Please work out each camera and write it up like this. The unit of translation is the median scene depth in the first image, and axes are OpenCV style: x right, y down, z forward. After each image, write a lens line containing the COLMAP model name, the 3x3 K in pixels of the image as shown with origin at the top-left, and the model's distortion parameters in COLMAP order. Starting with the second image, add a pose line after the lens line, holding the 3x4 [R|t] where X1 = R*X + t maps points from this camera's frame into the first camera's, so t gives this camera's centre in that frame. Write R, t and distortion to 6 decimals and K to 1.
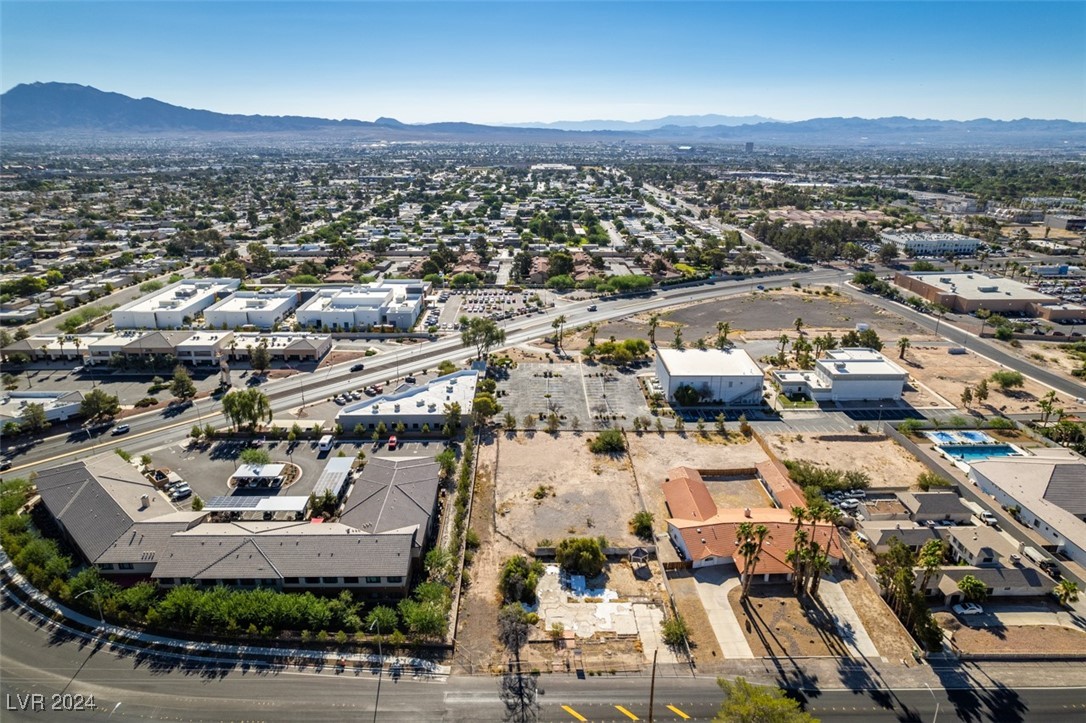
lens RADIAL K [[693.8, 0, 545.0], [0, 693.8, 365.3], [0, 0, 1]] dist [-0.076934, 0.069947]
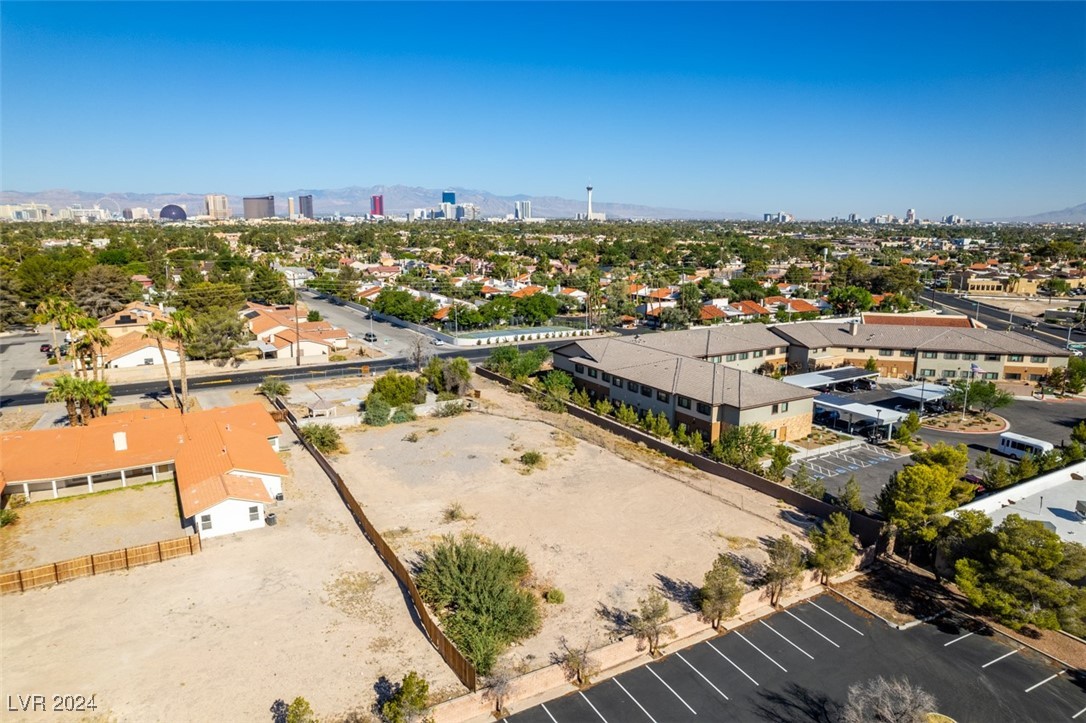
lens RADIAL K [[693.8, 0, 545.0], [0, 693.8, 365.3], [0, 0, 1]] dist [-0.076934, 0.069947]
pose [[-0.877667, 0.091343, -0.470485, 0.210763], [-0.161589, 0.867794, 0.469917, -0.115096], [0.451208, 0.488456, -0.746875, 1.284320]]
